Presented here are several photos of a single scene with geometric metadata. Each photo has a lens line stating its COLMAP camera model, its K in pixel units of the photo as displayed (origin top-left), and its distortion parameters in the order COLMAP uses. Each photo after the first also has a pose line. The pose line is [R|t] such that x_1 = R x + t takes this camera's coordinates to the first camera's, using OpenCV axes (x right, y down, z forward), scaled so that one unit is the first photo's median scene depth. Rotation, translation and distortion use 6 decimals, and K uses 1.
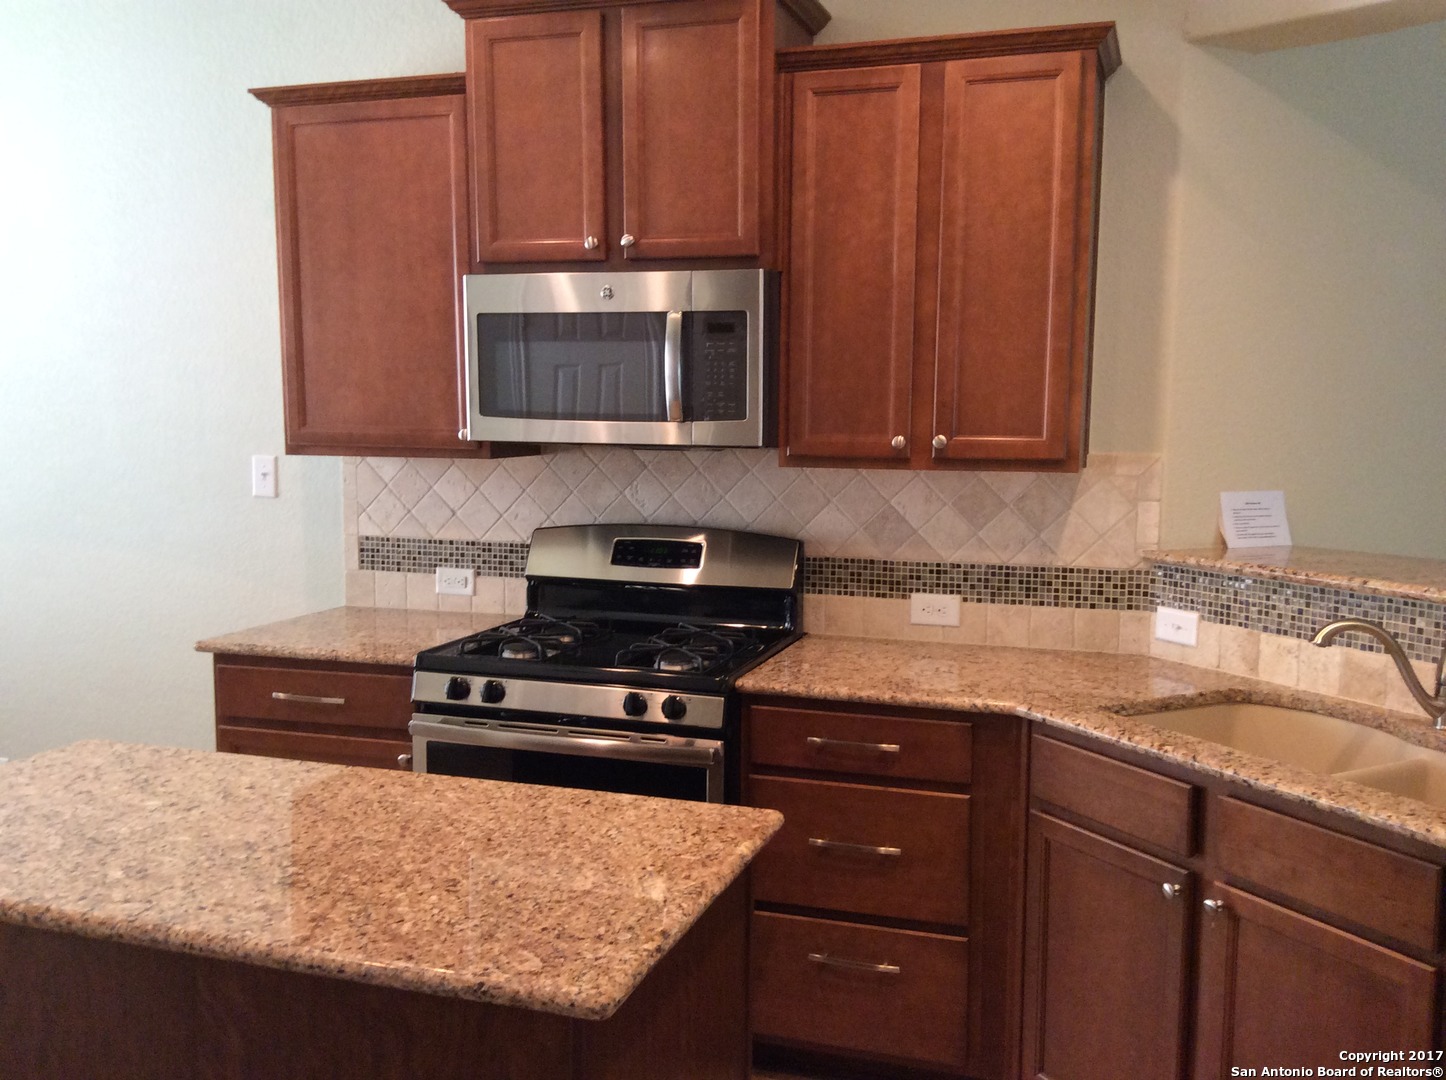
lens RADIAL K [[1321.1, 0, 727.3], [0, 1321.1, 538.2], [0, 0, 1]] dist [0.163604, -0.318478]
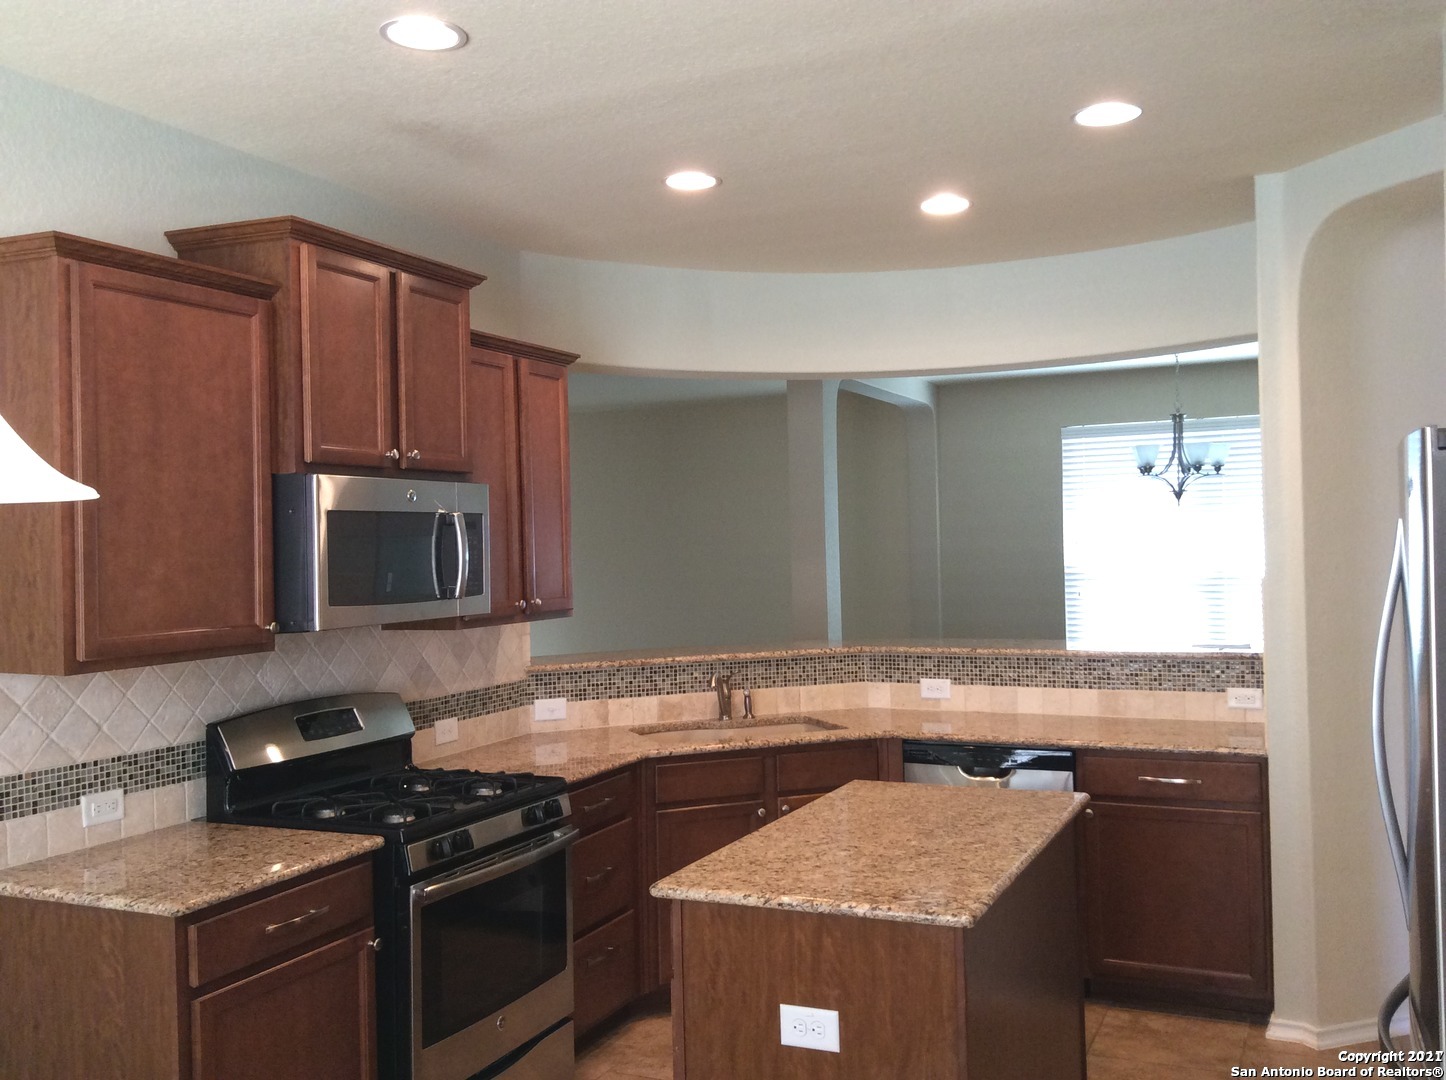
lens RADIAL K [[1321.1, 0, 727.3], [0, 1321.1, 538.2], [0, 0, 1]] dist [0.163604, -0.318478]
pose [[0.110209, -0.005359, 0.993894, -1.152465], [0.123977, 0.992250, -0.008398, -0.093215], [-0.986146, 0.124145, 0.110019, 0.542181]]
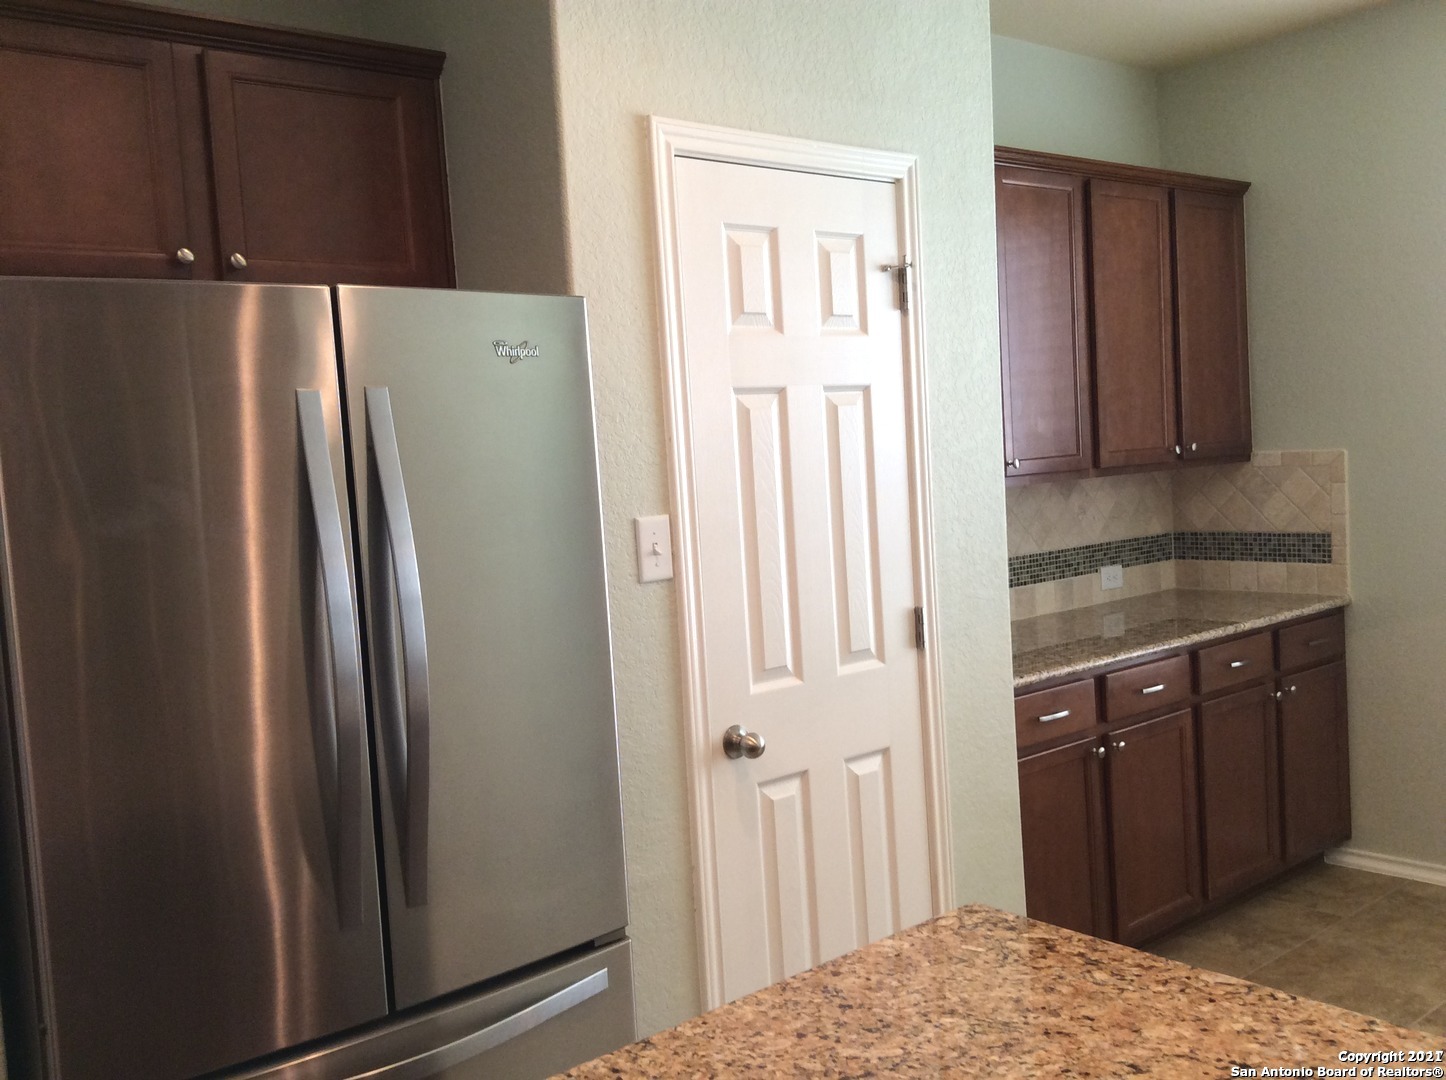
lens RADIAL K [[1321.1, 0, 727.3], [0, 1321.1, 538.2], [0, 0, 1]] dist [0.163604, -0.318478]
pose [[-0.511151, 0.080077, -0.855752, 0.073886], [-0.032235, 0.993164, 0.112190, -0.068679], [0.858886, 0.084931, -0.505076, 0.683886]]
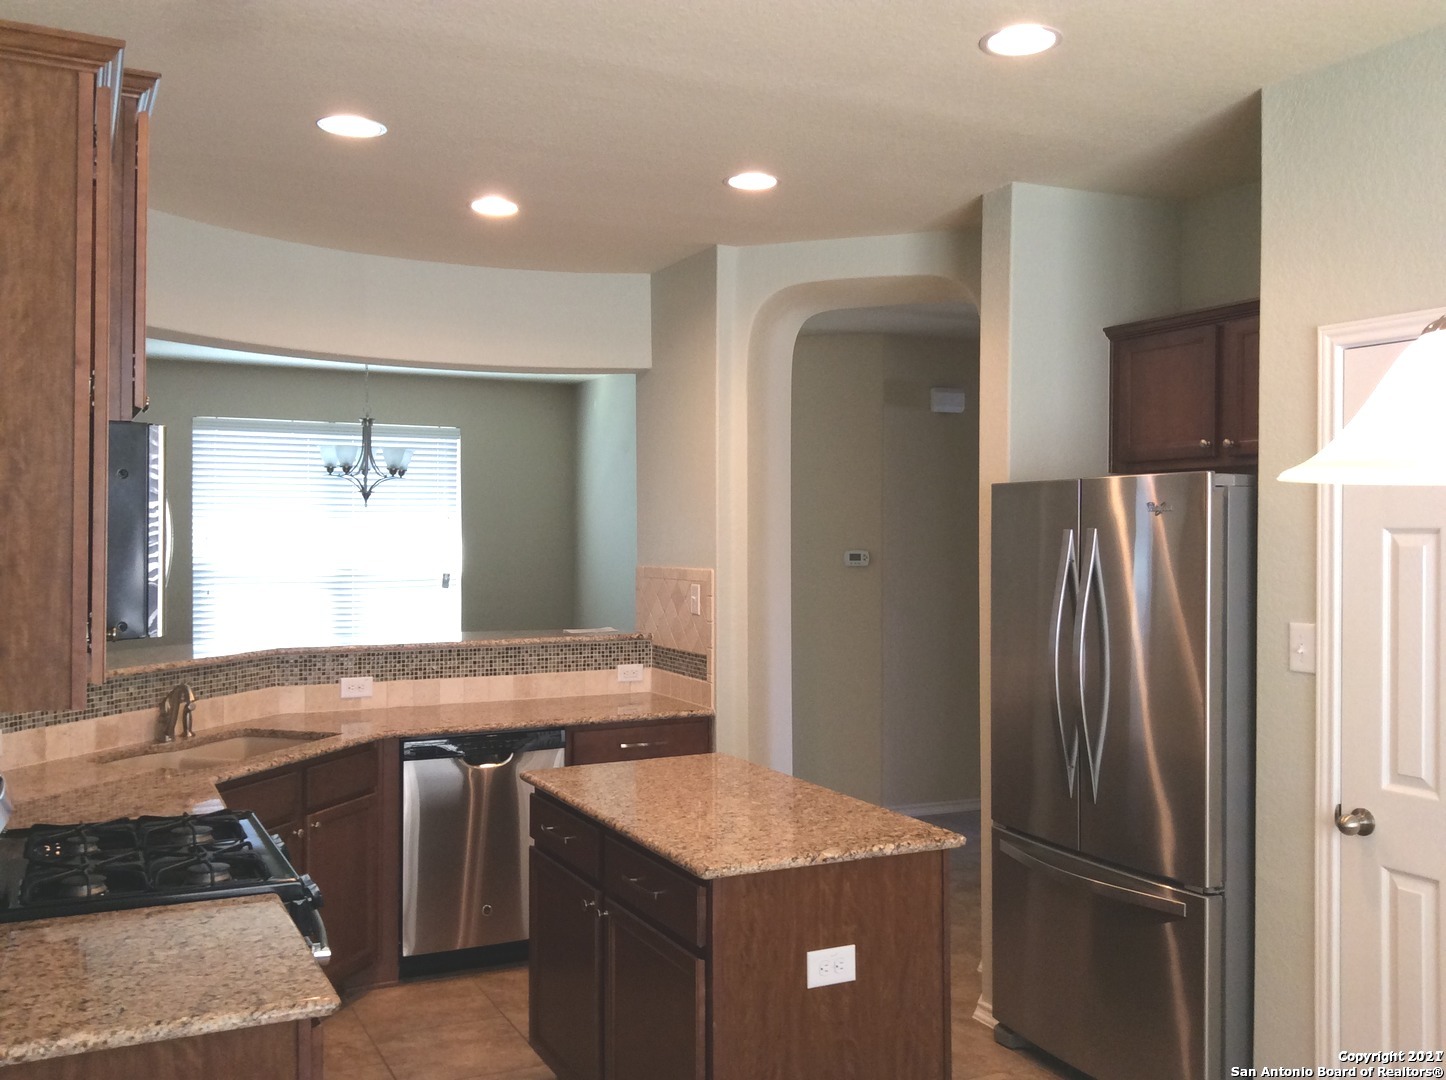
lens RADIAL K [[1321.1, 0, 727.3], [0, 1321.1, 538.2], [0, 0, 1]] dist [0.163604, -0.318478]
pose [[-0.707586, -0.012514, 0.706517, -0.935630], [0.062181, 0.994862, 0.079897, -0.165896], [-0.703887, 0.100465, -0.703172, 1.269058]]
